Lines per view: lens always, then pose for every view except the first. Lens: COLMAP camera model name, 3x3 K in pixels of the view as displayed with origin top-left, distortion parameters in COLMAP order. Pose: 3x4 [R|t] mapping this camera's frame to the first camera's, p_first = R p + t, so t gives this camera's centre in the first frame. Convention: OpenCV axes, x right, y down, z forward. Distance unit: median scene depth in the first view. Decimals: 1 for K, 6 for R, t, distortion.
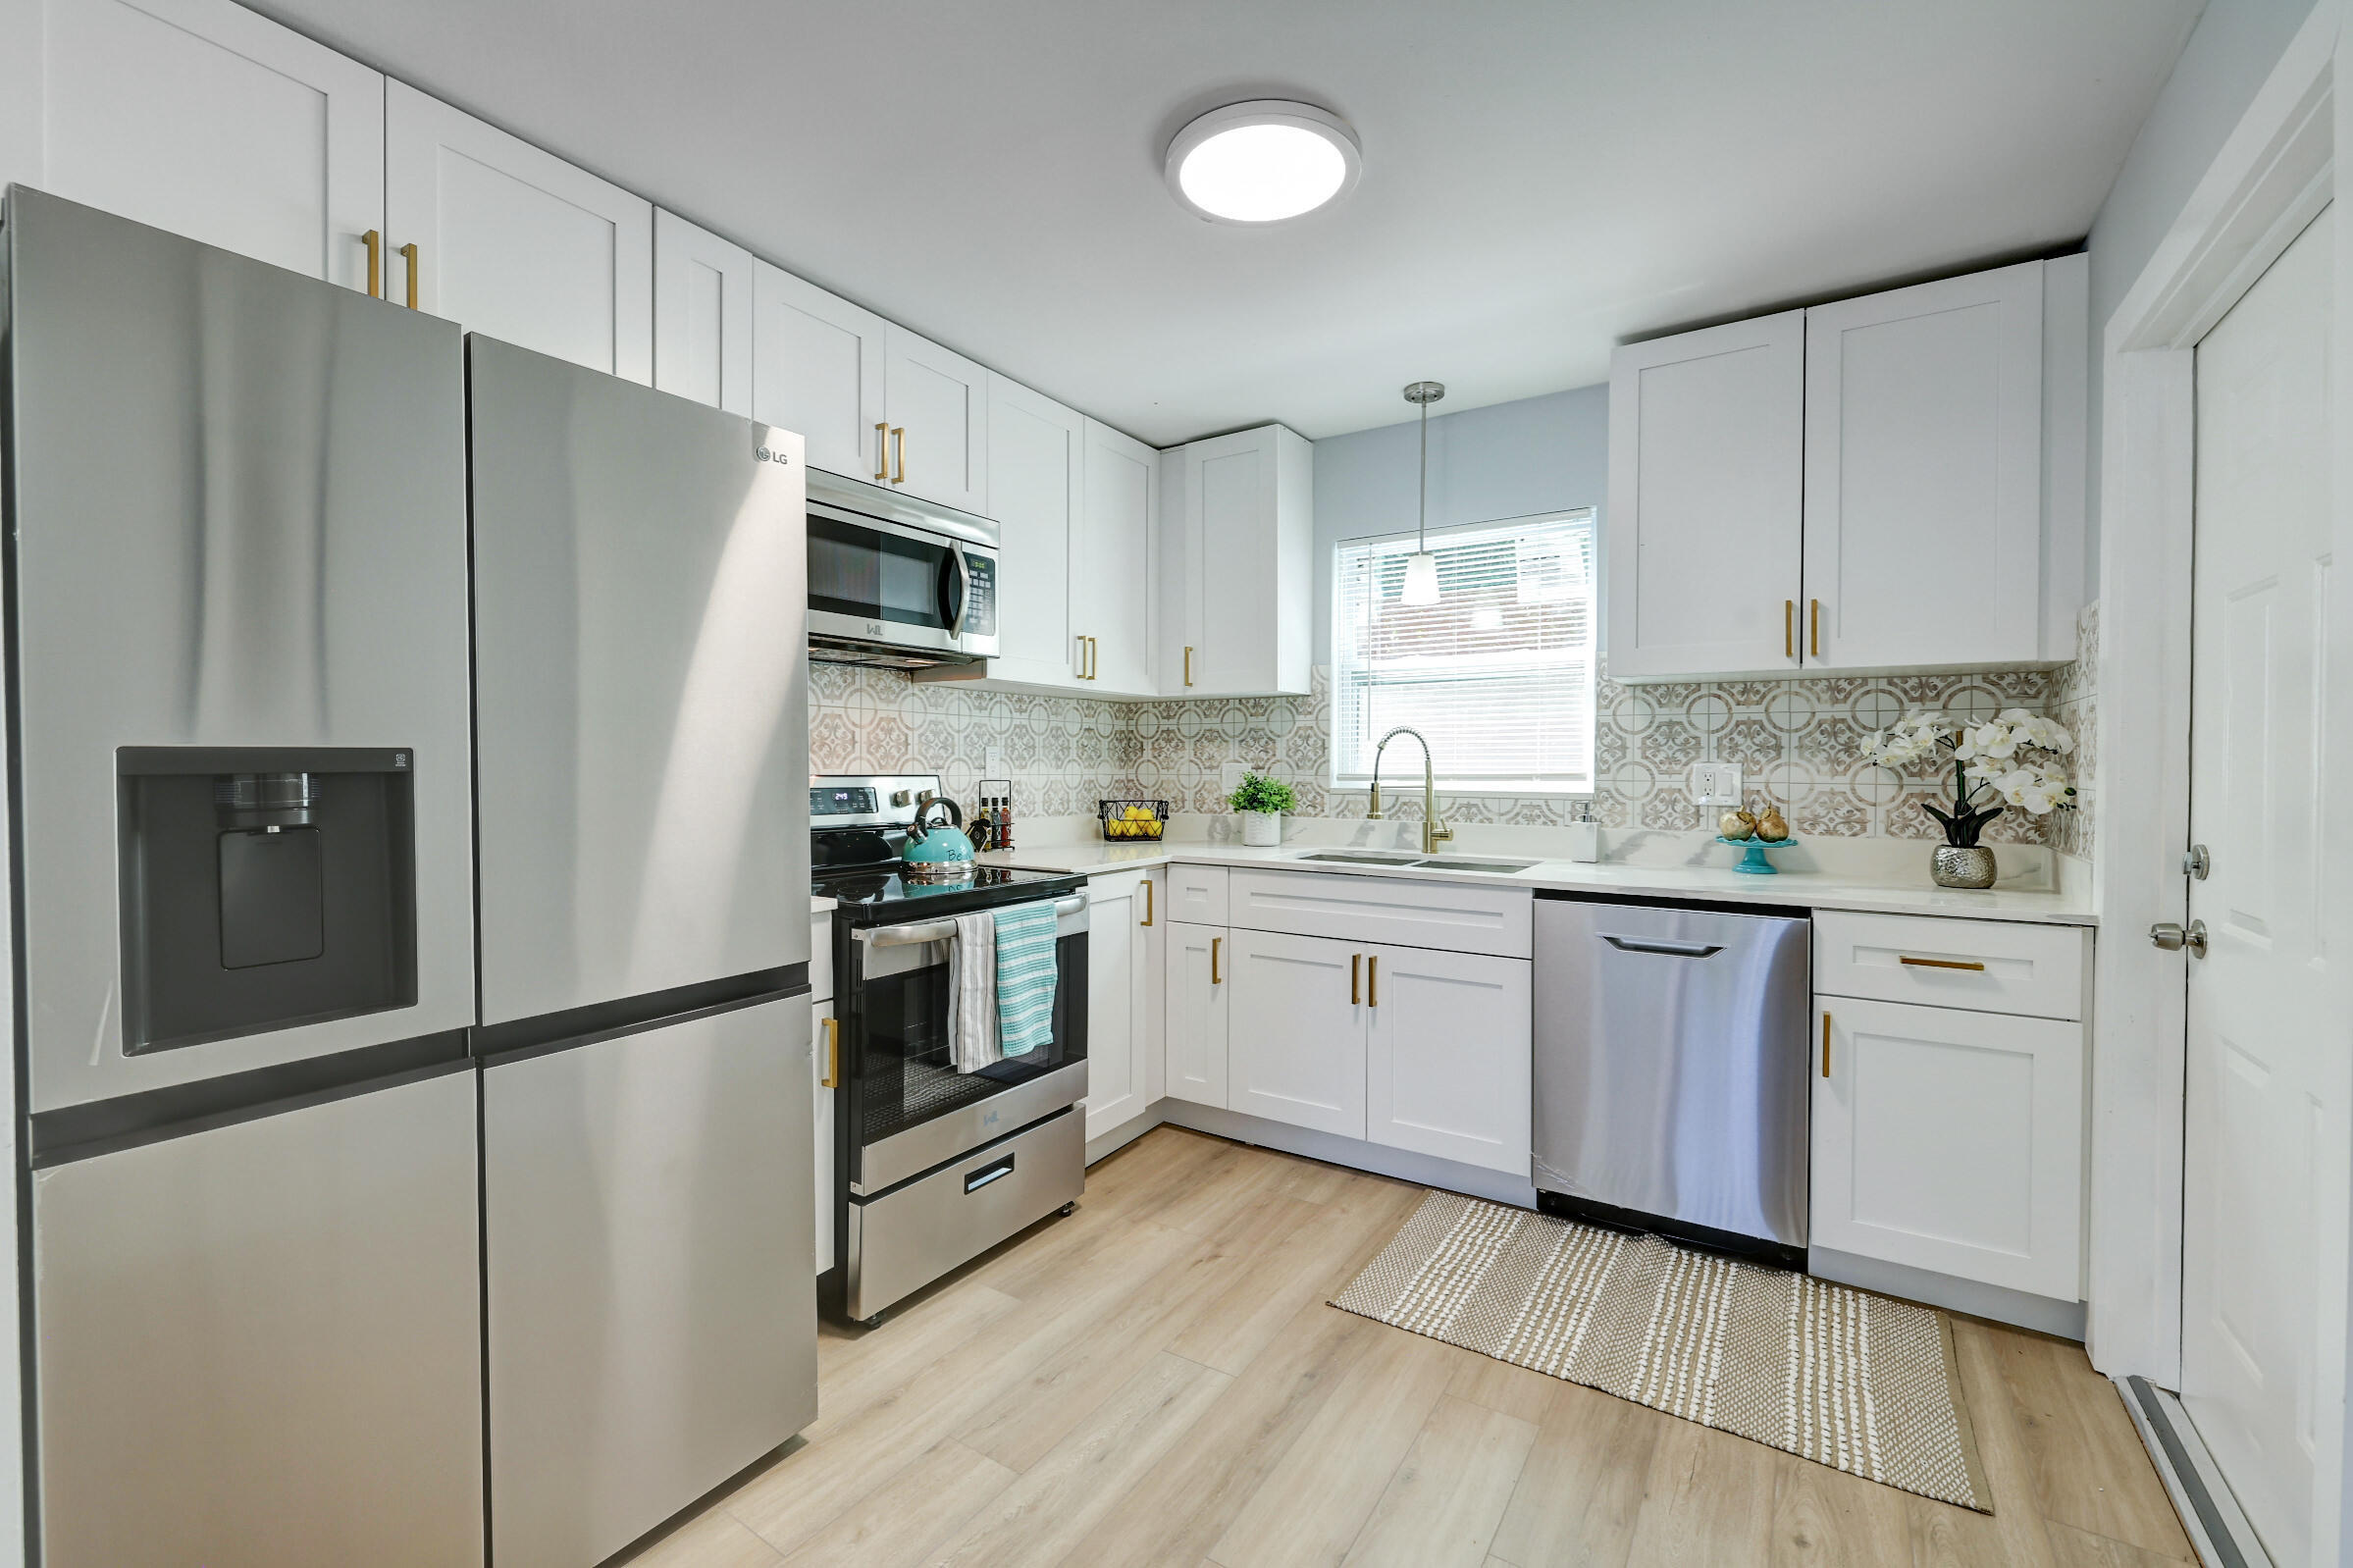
lens RADIAL K [[978.0, 0, 1173.0], [0, 978.0, 774.0], [0, 0, 1]] dist [-0.002323, -0.000604]
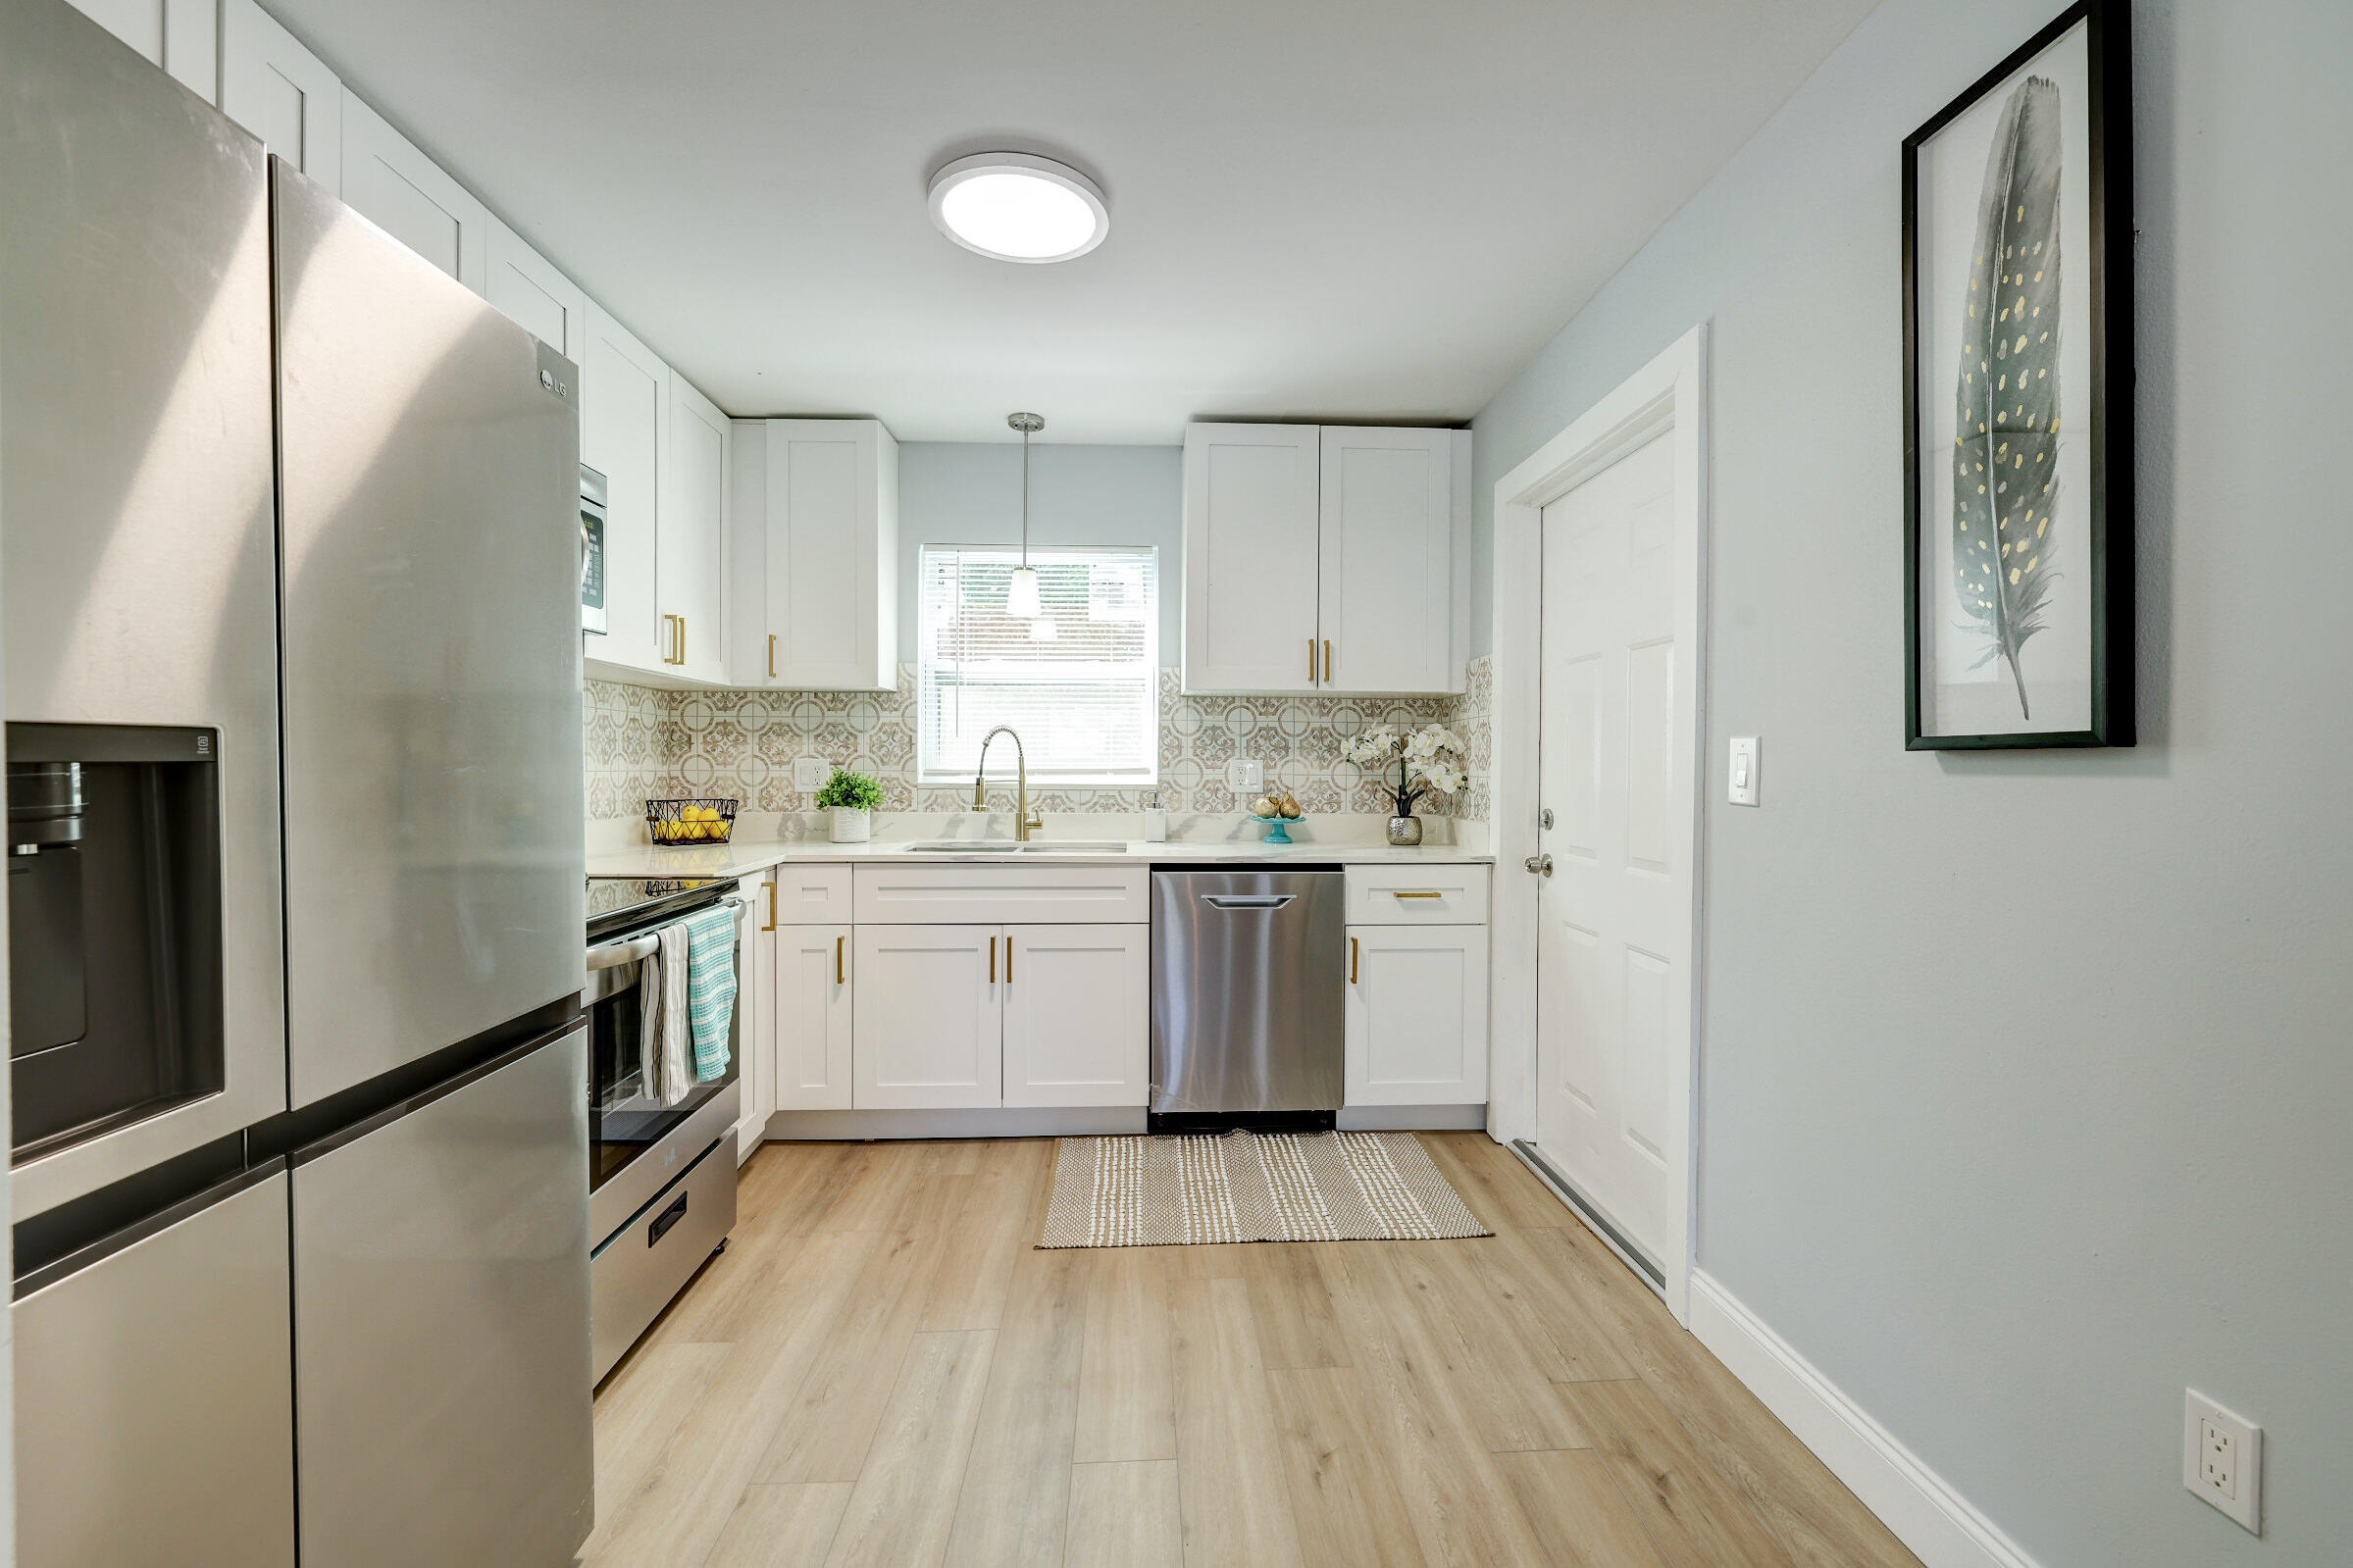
lens RADIAL K [[977.9, 0, 1173.7], [0, 977.9, 774.4], [0, 0, 1]] dist [-0.002323, -0.000604]
pose [[0.811700, -0.005563, 0.584048, -0.296455], [0.004334, 0.999984, 0.003503, 0.003535], [-0.584058, -0.000312, 0.811712, 0.011751]]
